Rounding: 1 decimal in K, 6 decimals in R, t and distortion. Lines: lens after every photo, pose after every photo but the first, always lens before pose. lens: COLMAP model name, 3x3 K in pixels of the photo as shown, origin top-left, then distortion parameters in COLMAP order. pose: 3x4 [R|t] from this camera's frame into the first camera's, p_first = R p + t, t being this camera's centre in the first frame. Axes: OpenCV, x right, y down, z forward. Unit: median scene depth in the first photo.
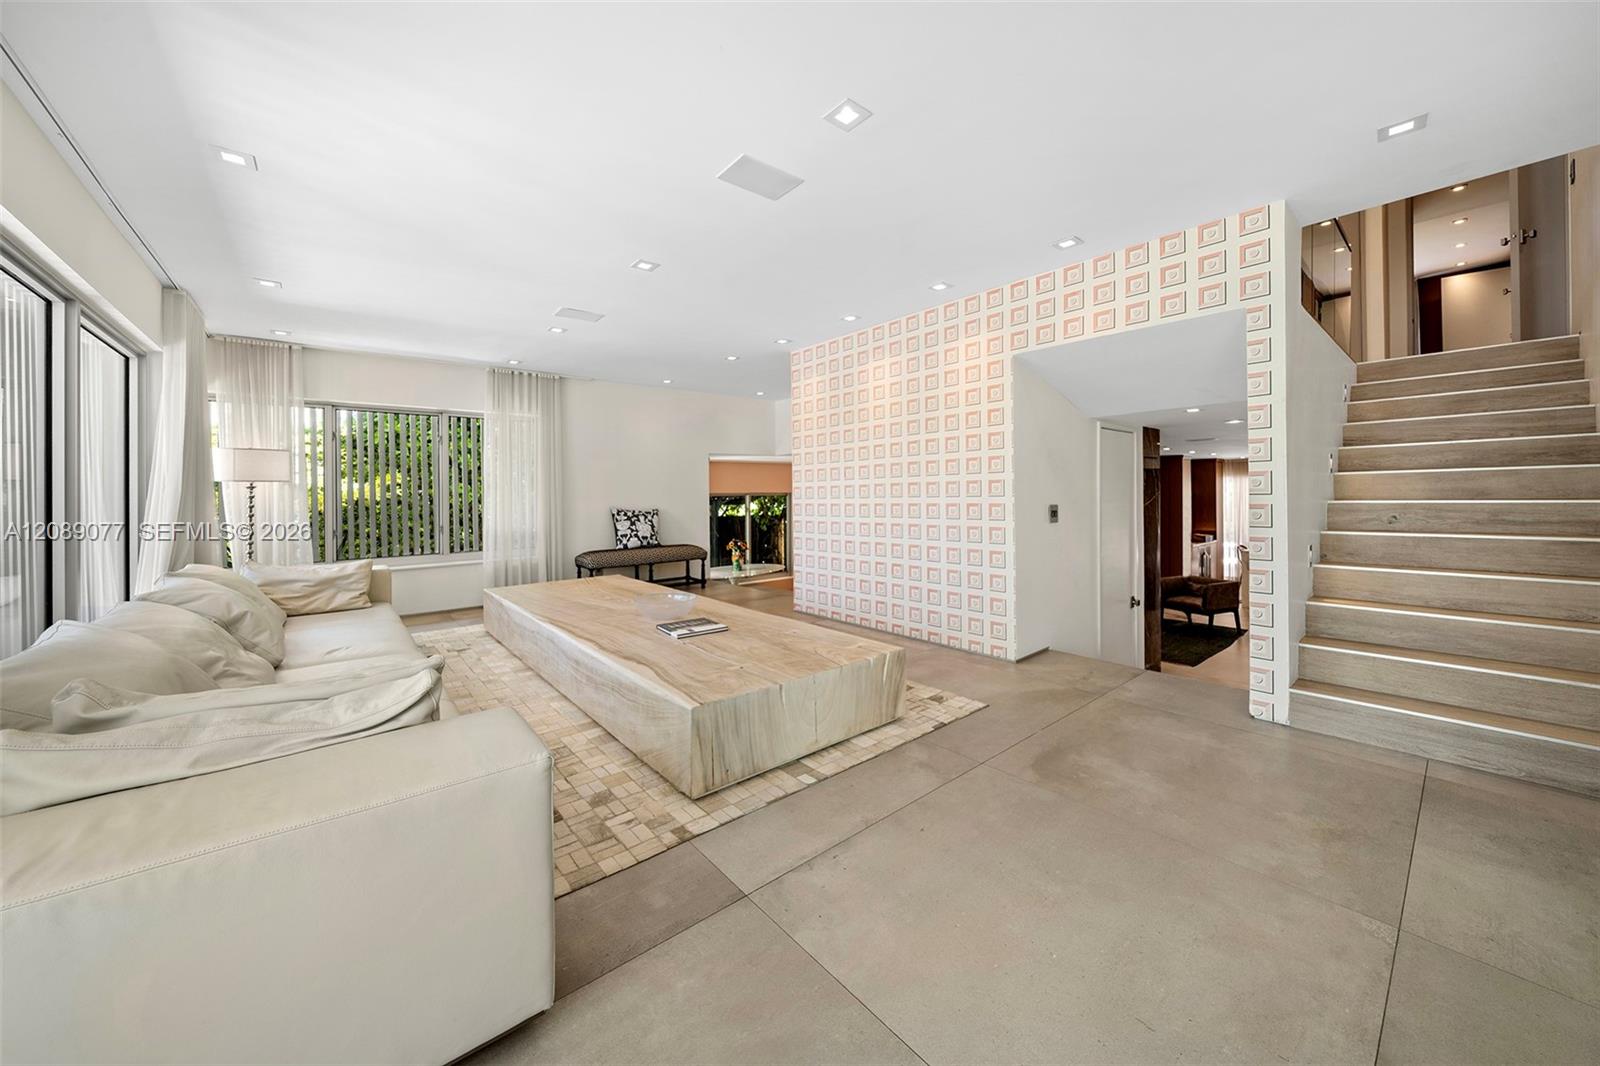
lens RADIAL K [[558.6, 0, 780.0], [0, 558.6, 494.7], [0, 0, 1]] dist [-0.004230, 0.001333]
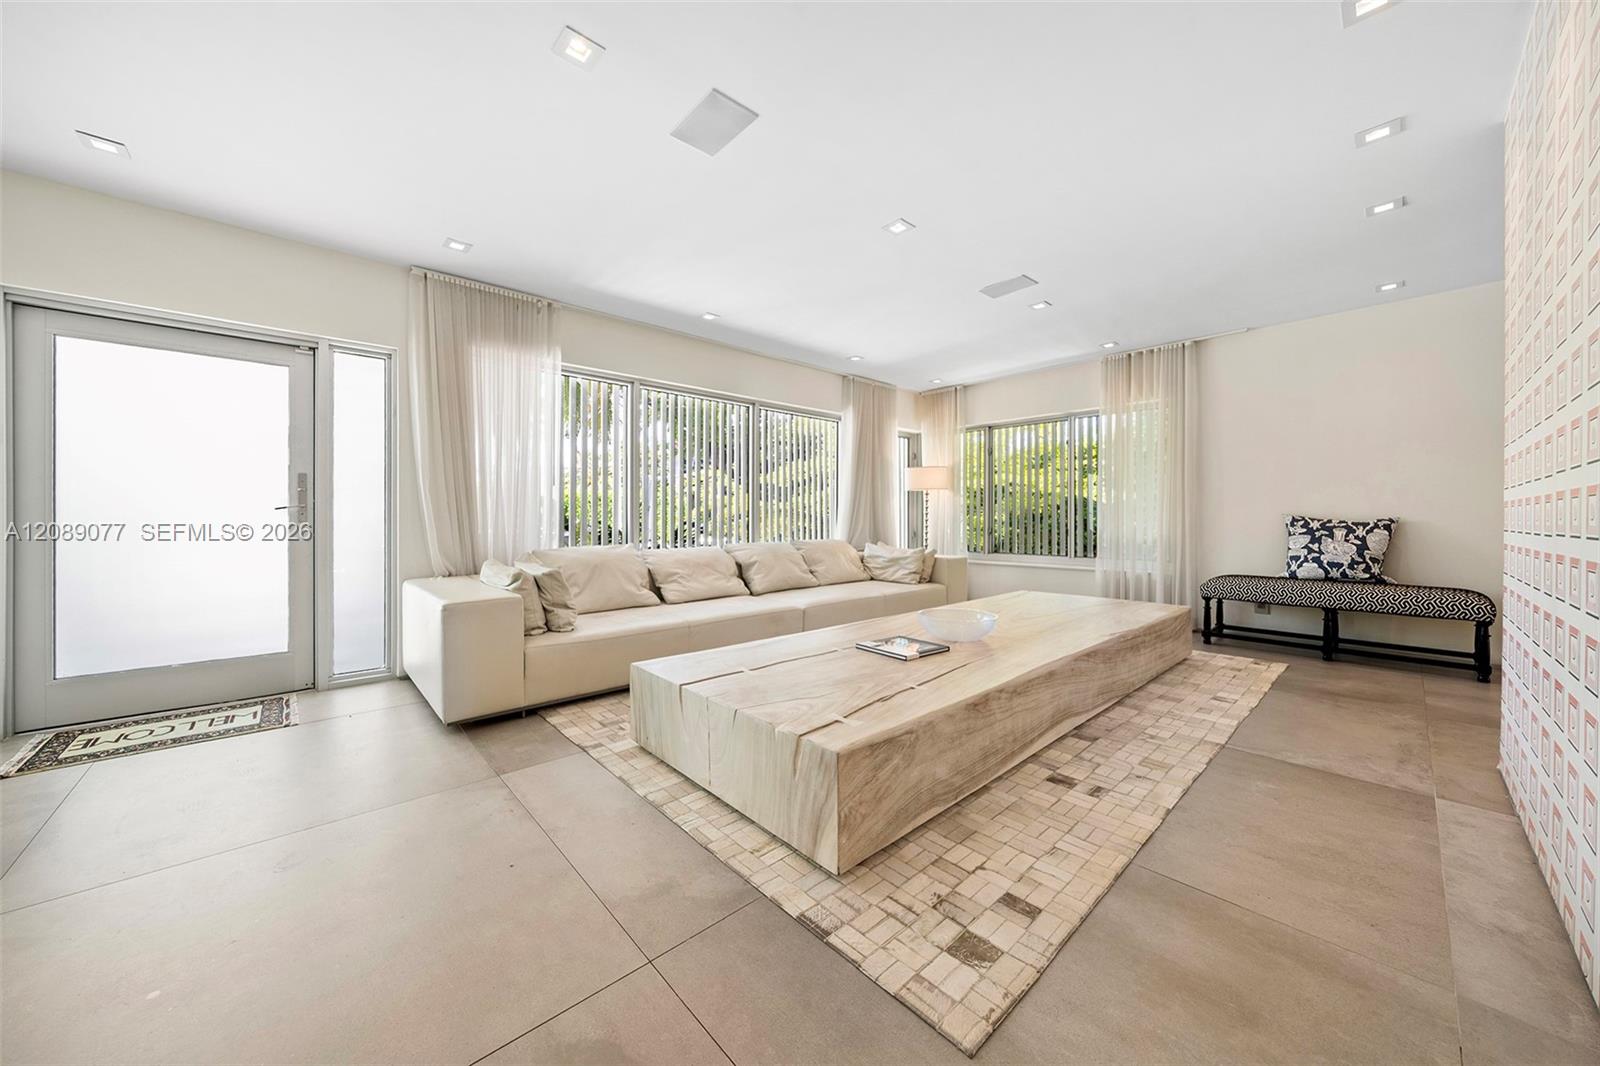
lens RADIAL K [[558.6, 0, 805.3], [0, 558.6, 522.1], [0, 0, 1]] dist [-0.004230, 0.001333]
pose [[0.069635, 0.021671, -0.997337, 0.492642], [-0.000051, 0.999764, 0.021721, 0.028161], [0.997573, -0.001462, 0.069619, 0.612521]]
